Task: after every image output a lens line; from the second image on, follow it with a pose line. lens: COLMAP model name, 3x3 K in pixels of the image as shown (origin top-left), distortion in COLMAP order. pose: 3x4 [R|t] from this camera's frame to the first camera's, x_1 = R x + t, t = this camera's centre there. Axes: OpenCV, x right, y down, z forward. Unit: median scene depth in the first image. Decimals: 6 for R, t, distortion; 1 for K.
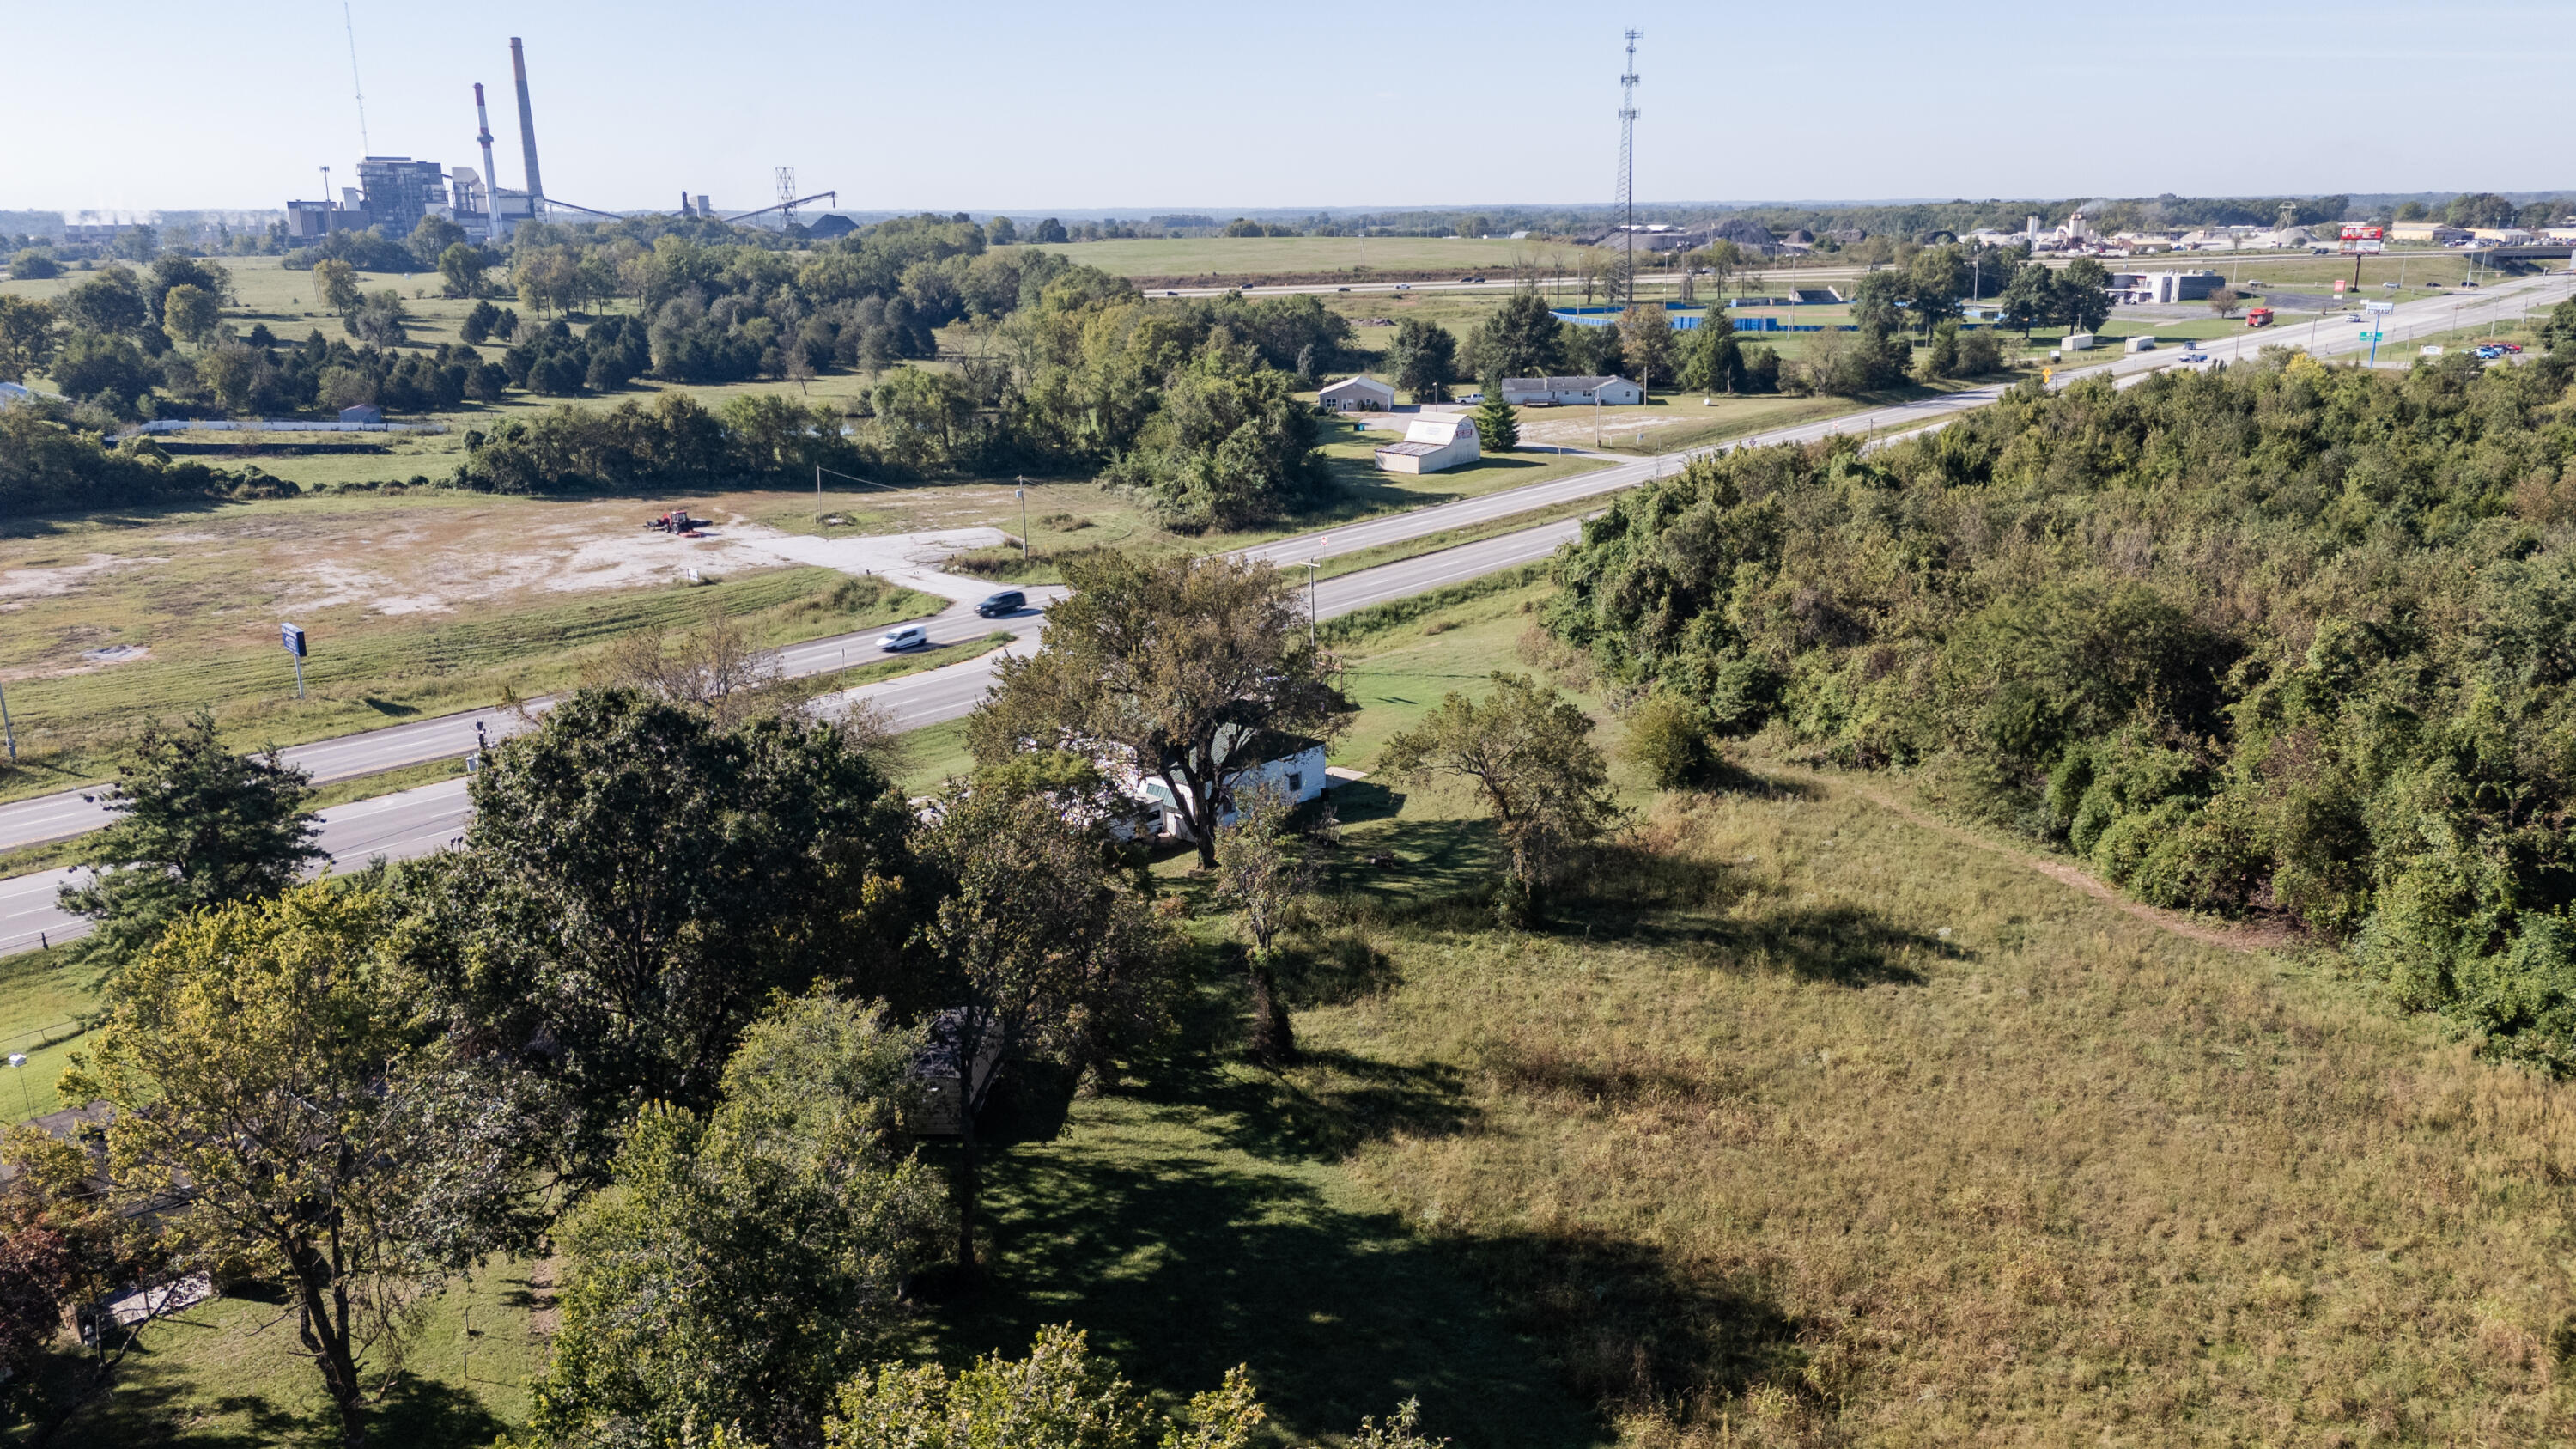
lens RADIAL K [[1892.6, 0, 1296.9], [0, 1892.6, 734.2], [0, 0, 1]] dist [0.074325, -0.072757]
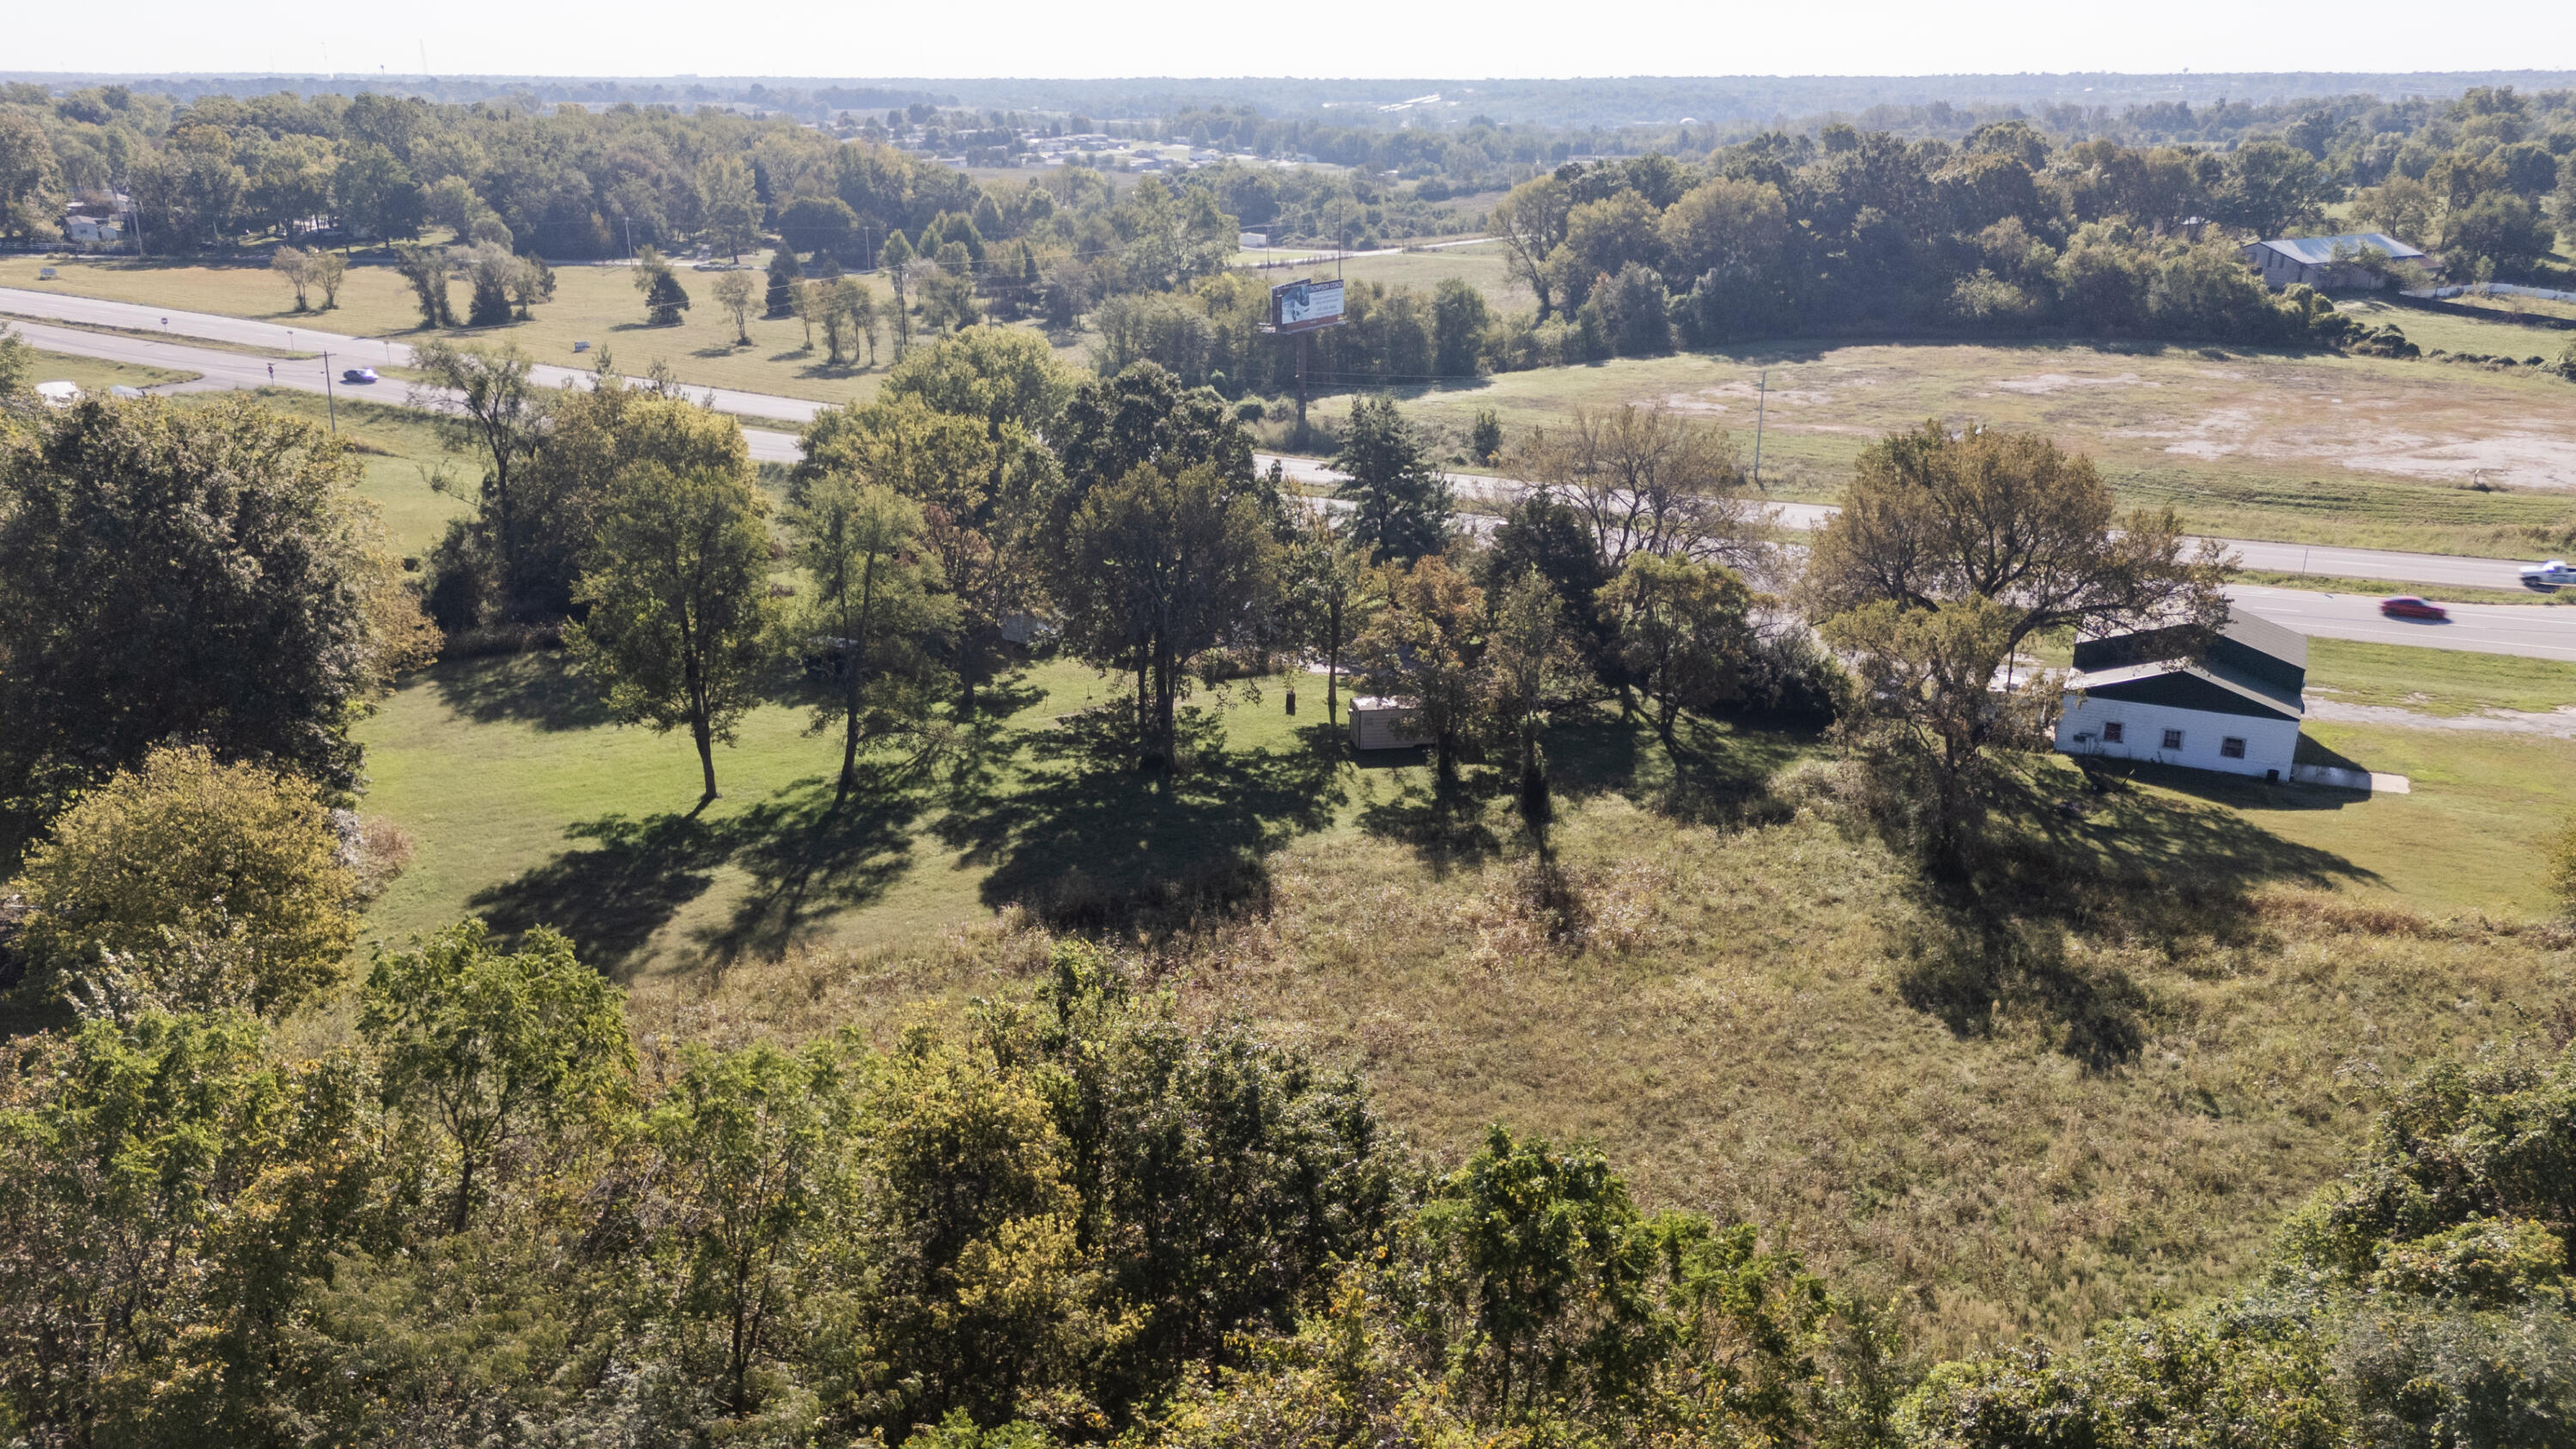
lens RADIAL K [[1892.6, 0, 1295.7], [0, 1892.6, 721.6], [0, 0, 1]] dist [0.074325, -0.072757]
pose [[0.258736, 0.314089, -0.913457, 0.363013], [-0.257502, 0.933866, 0.248169, -0.049319], [0.930993, 0.171007, 0.322503, 0.161125]]
